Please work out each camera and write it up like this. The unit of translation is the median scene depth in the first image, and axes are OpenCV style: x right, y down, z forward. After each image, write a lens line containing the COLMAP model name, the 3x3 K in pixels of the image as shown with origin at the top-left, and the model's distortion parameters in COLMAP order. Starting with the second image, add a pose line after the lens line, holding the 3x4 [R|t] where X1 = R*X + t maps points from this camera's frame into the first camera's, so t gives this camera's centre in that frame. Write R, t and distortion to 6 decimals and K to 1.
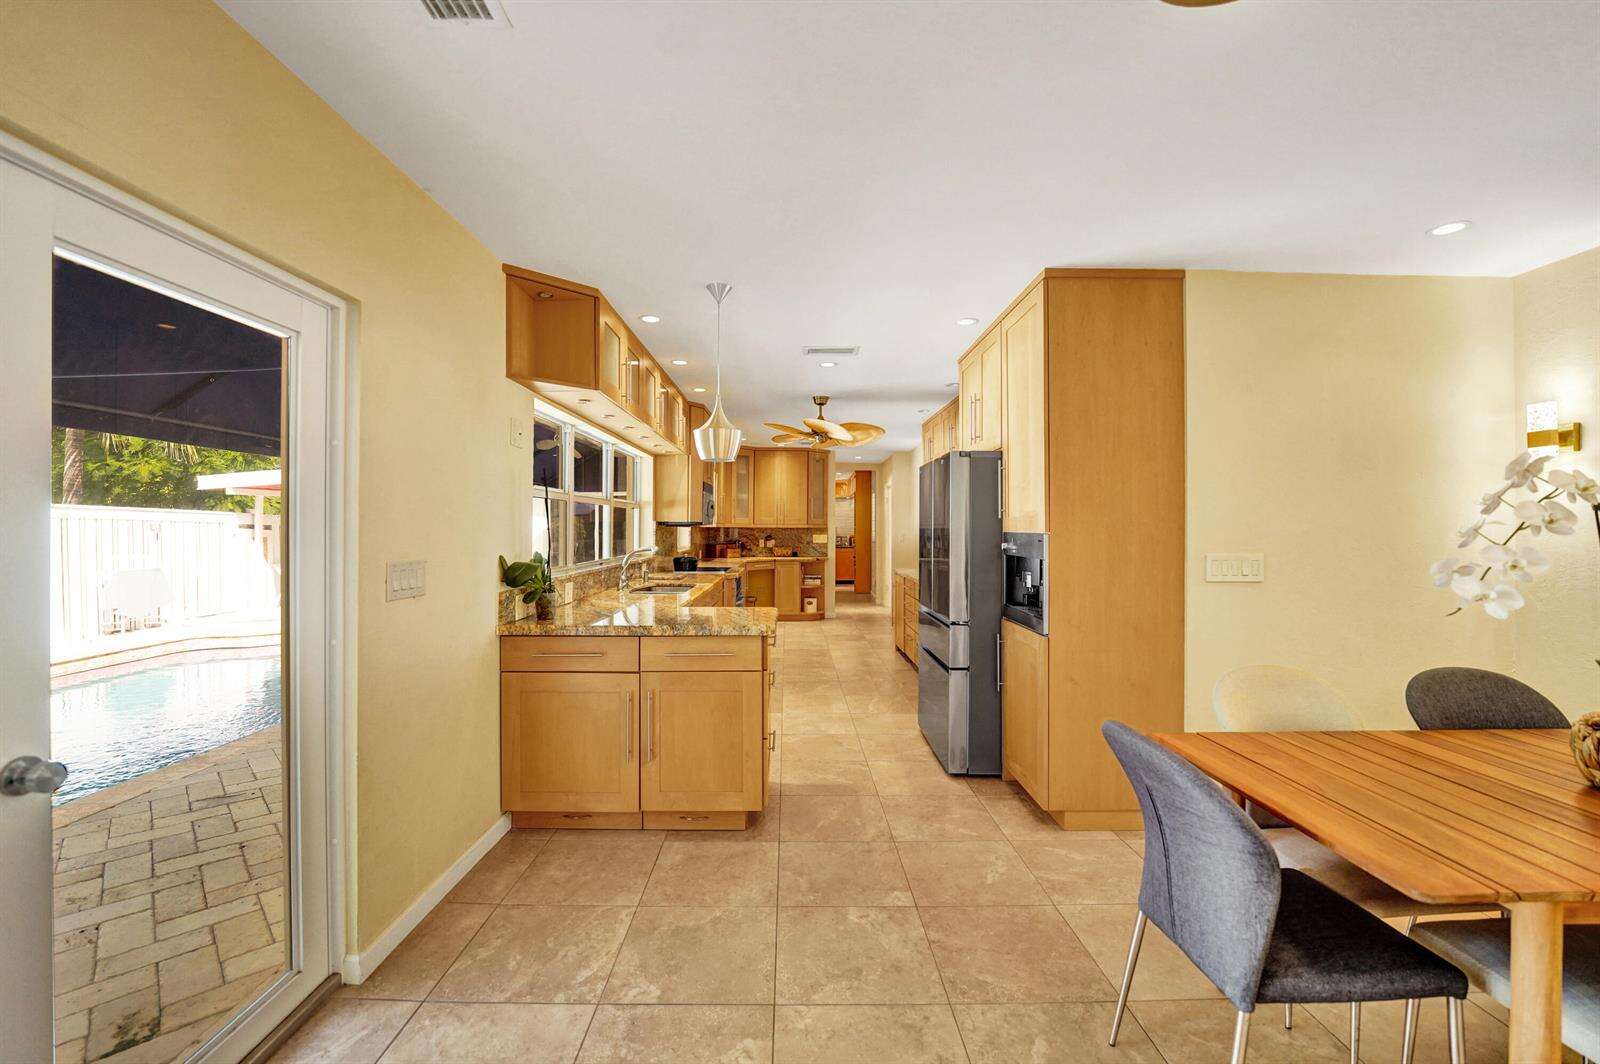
lens RADIAL K [[659.3, 0, 793.7], [0, 659.3, 530.0], [0, 0, 1]] dist [-0.023953, 0.001000]
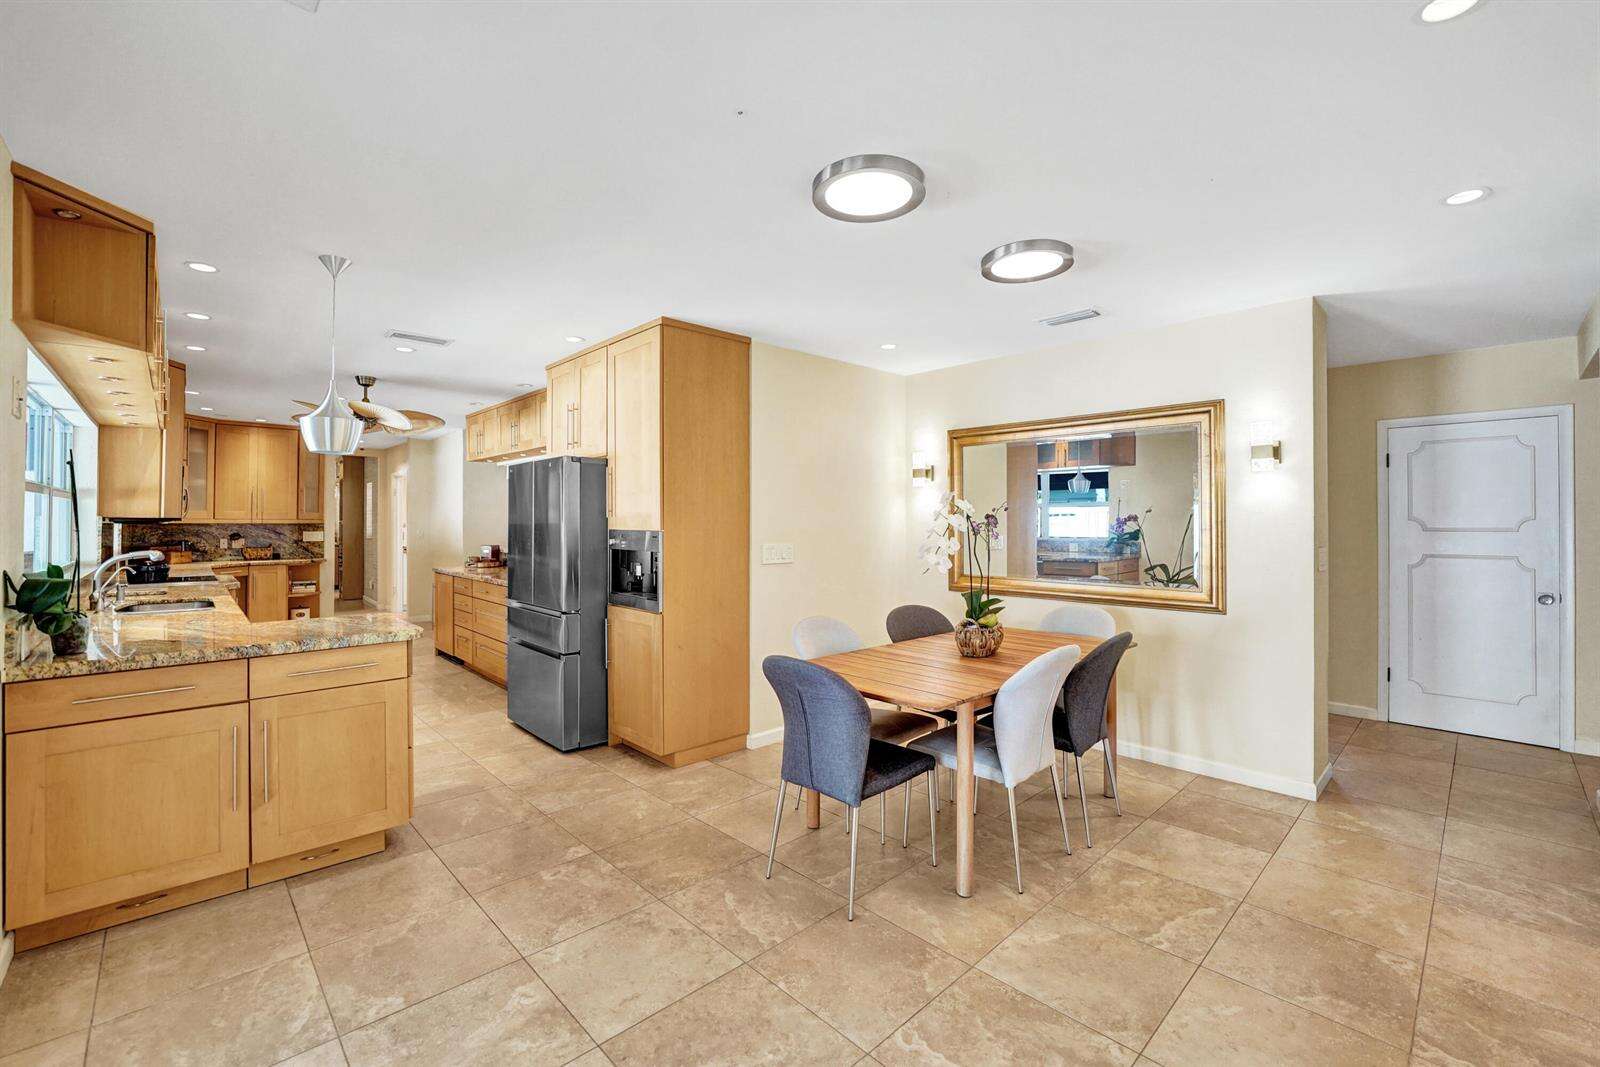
lens RADIAL K [[671.9, 0, 796.1], [0, 671.9, 522.9], [0, 0, 1]] dist [-0.027951, 0.002152]
pose [[0.730611, -0.002953, 0.682787, -0.290304], [0.002979, 0.999995, 0.001137, -0.010429], [-0.682787, 0.001203, 0.730616, -0.093353]]
